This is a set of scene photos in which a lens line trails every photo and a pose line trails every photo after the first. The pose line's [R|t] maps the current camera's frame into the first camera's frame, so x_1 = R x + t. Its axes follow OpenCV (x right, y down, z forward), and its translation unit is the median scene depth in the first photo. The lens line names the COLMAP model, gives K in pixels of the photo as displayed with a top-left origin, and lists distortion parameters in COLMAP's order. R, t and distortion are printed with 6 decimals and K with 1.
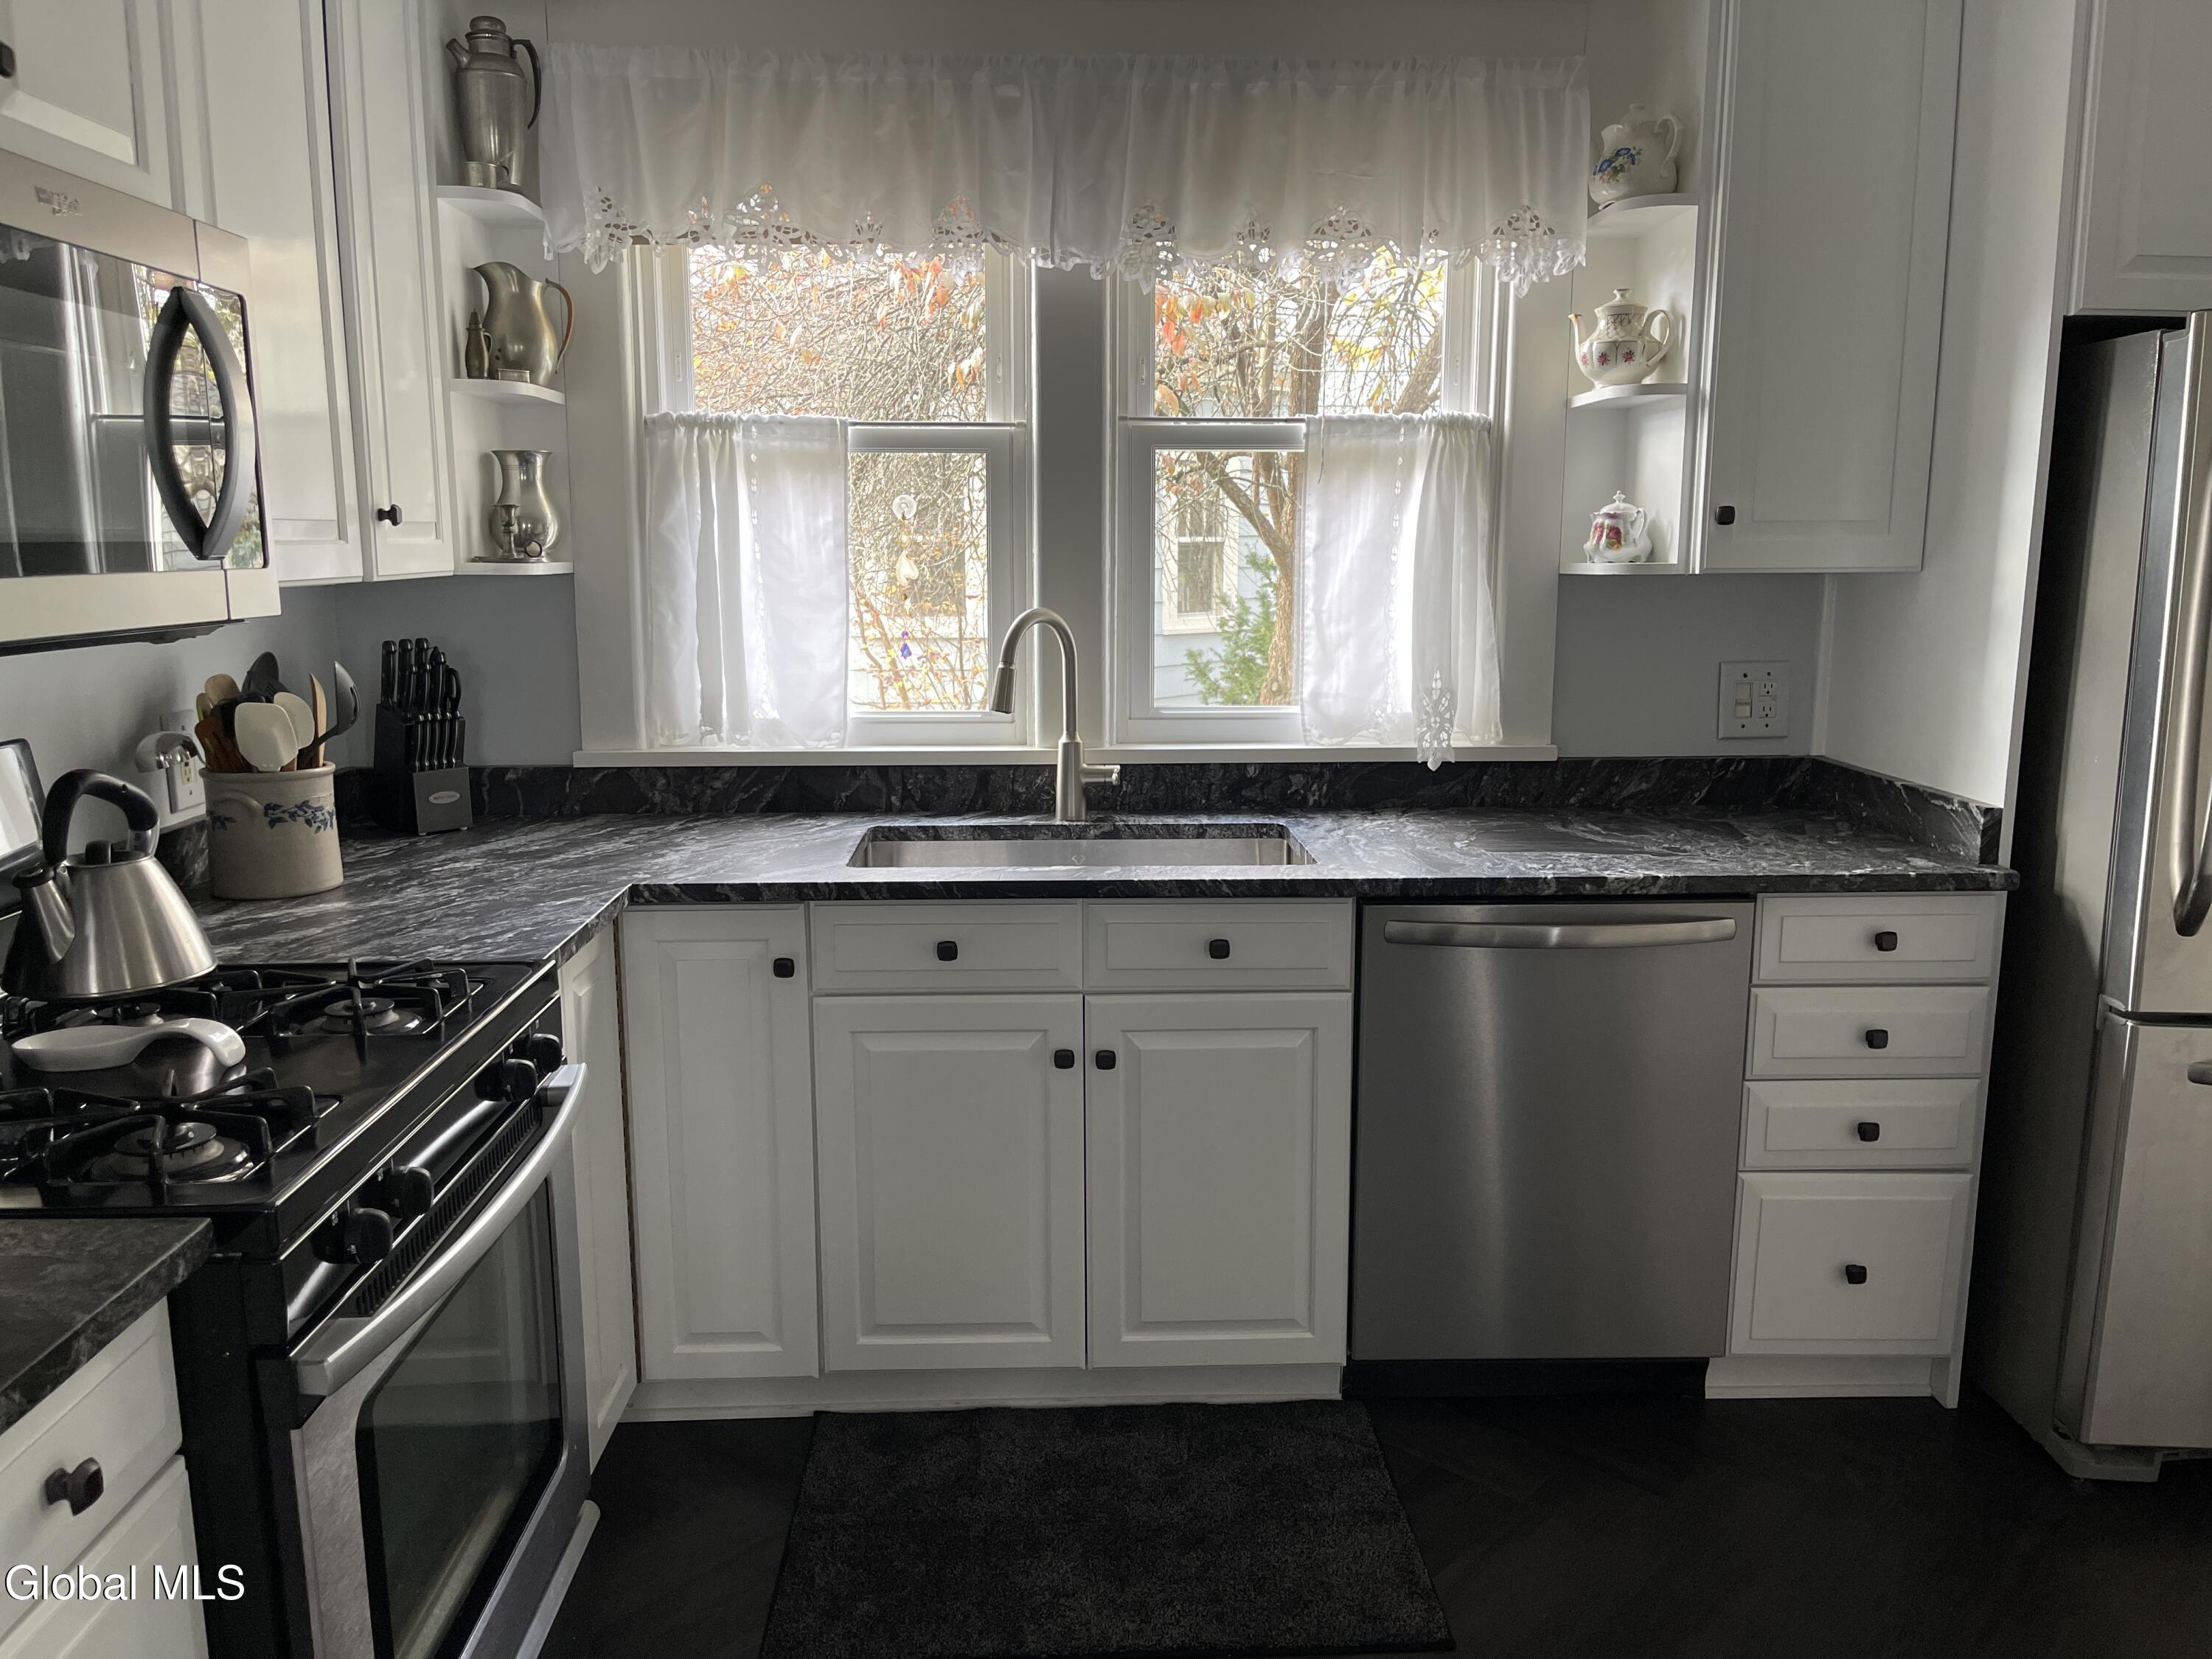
lens RADIAL K [[1678.3, 0, 1100.6], [0, 1678.3, 833.1], [0, 0, 1]] dist [0.074108, -0.095350]
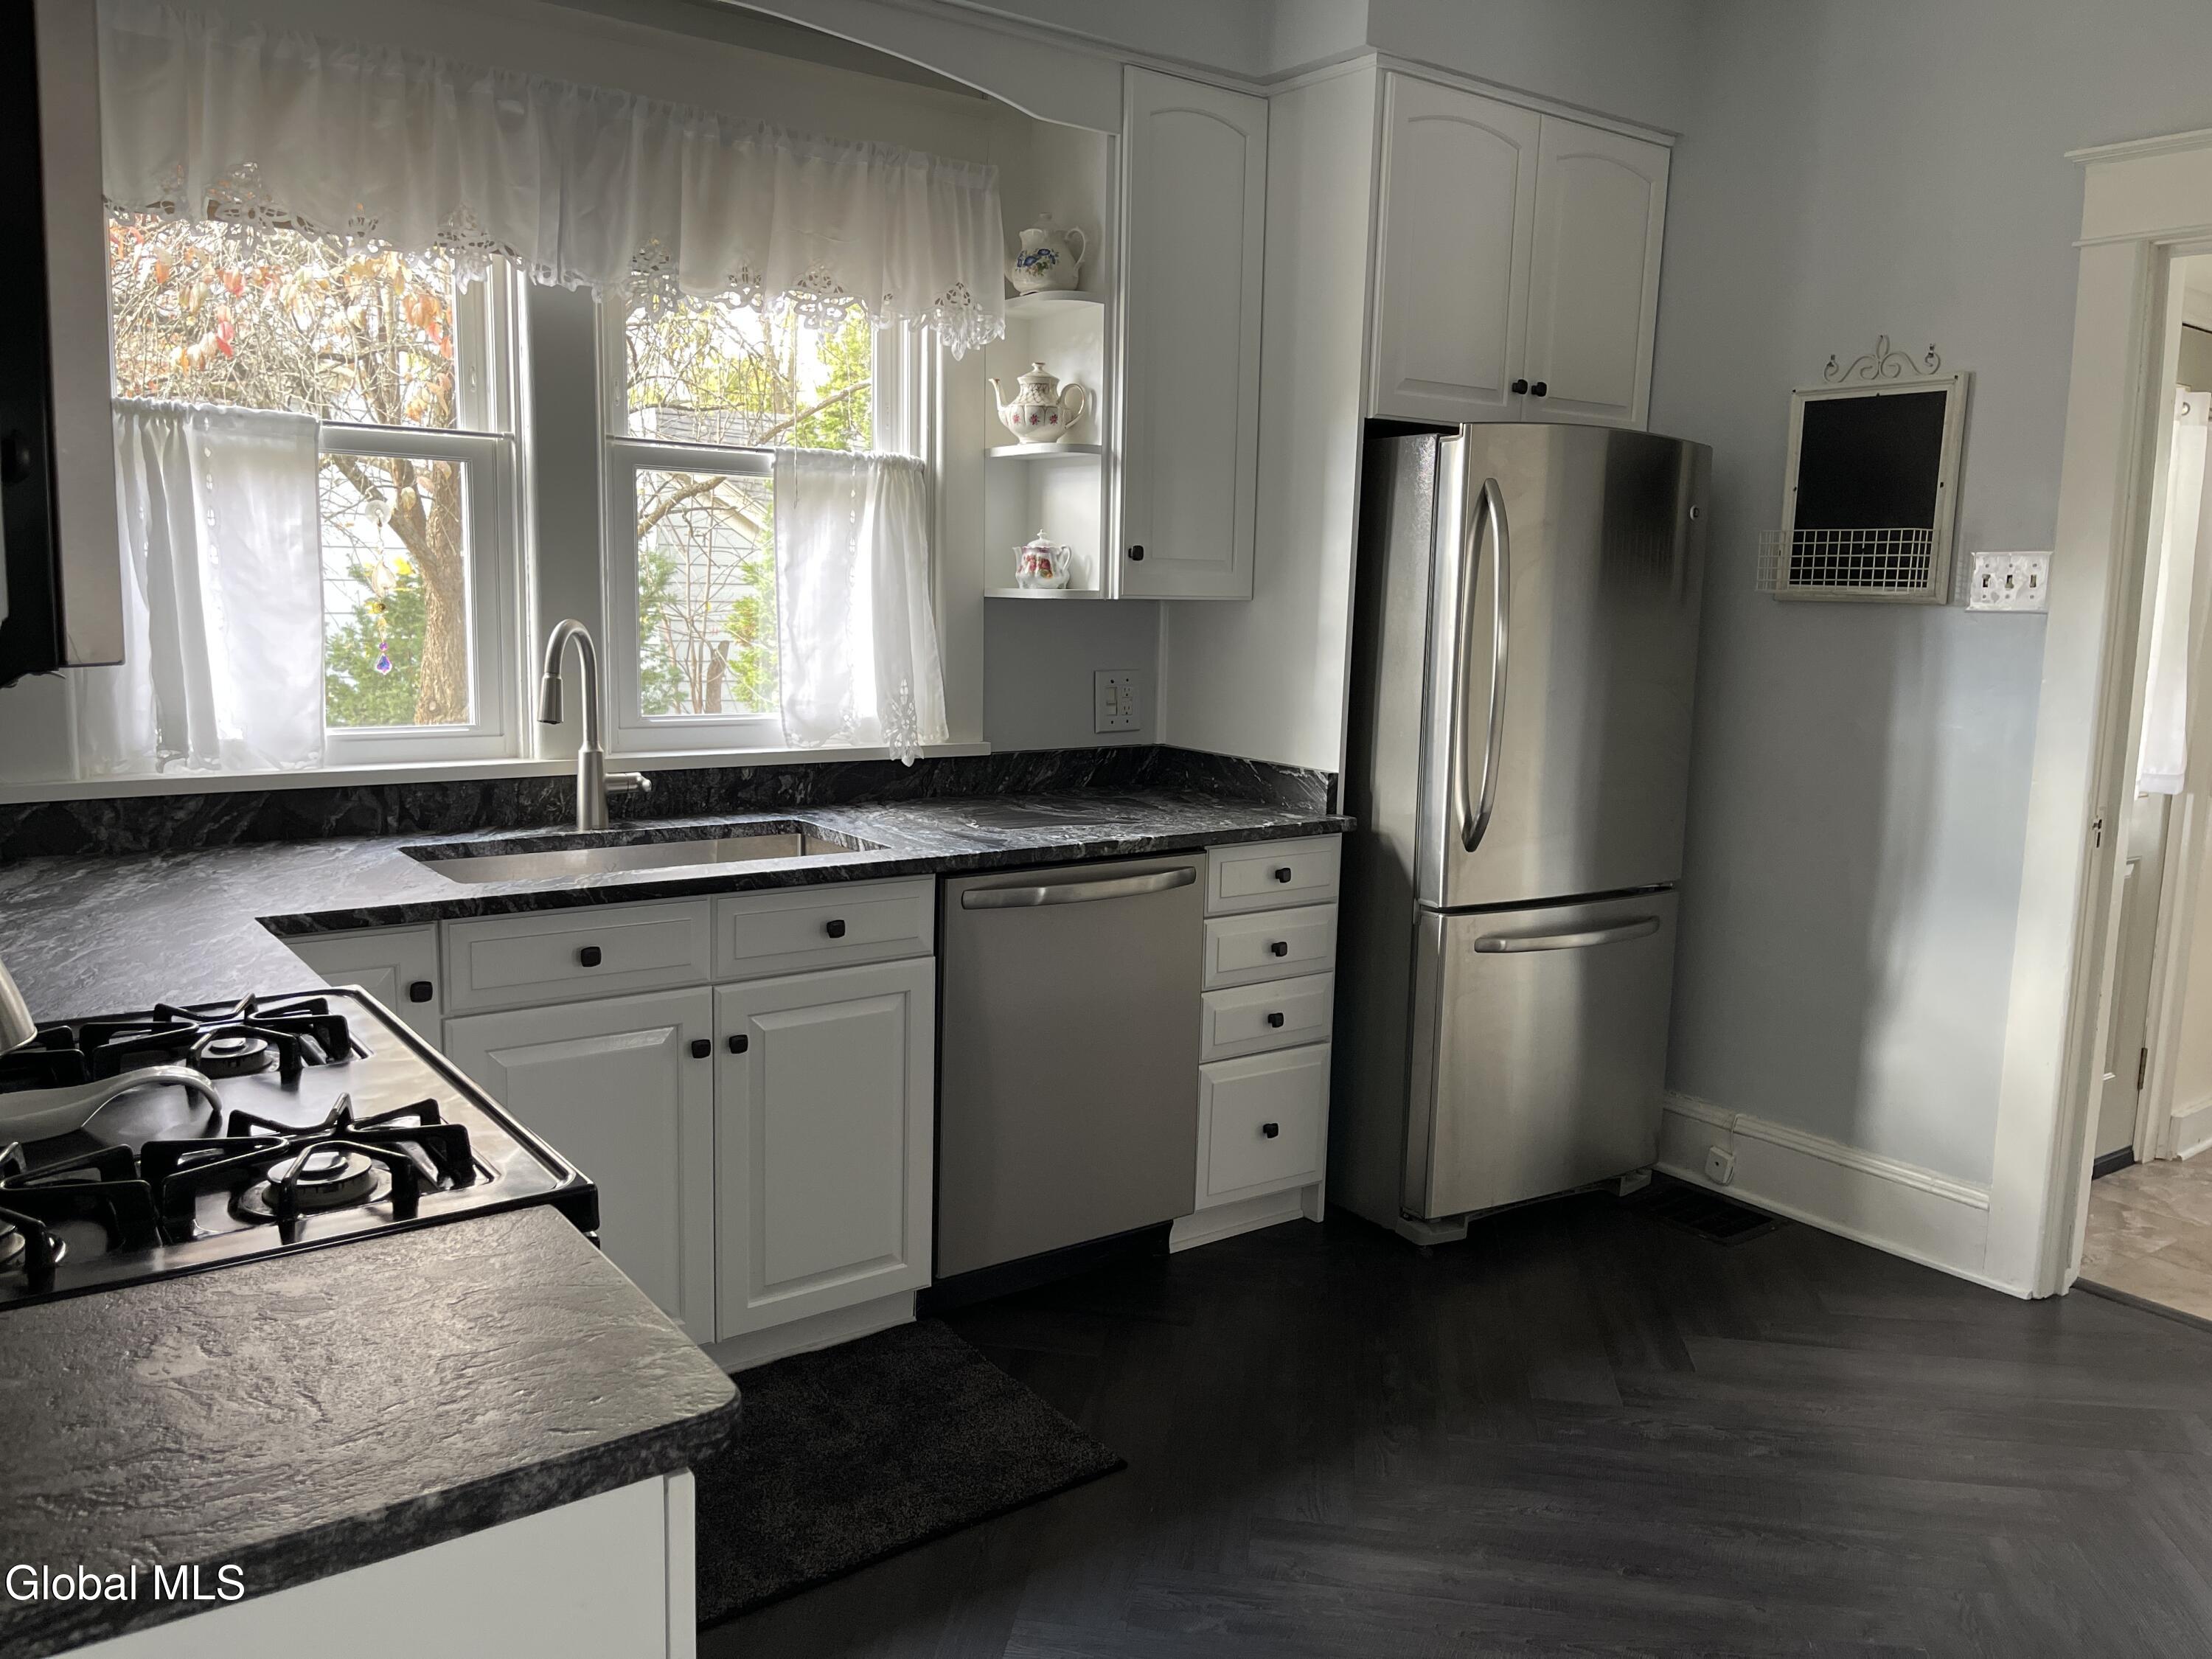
lens RADIAL K [[1678.3, 0, 1100.6], [0, 1678.3, 833.1], [0, 0, 1]] dist [0.074108, -0.095350]
pose [[0.827774, -0.063437, 0.557464, -0.350699], [0.070681, 0.997462, 0.008552, 0.007856], [-0.556592, 0.032323, 0.830157, -0.017336]]
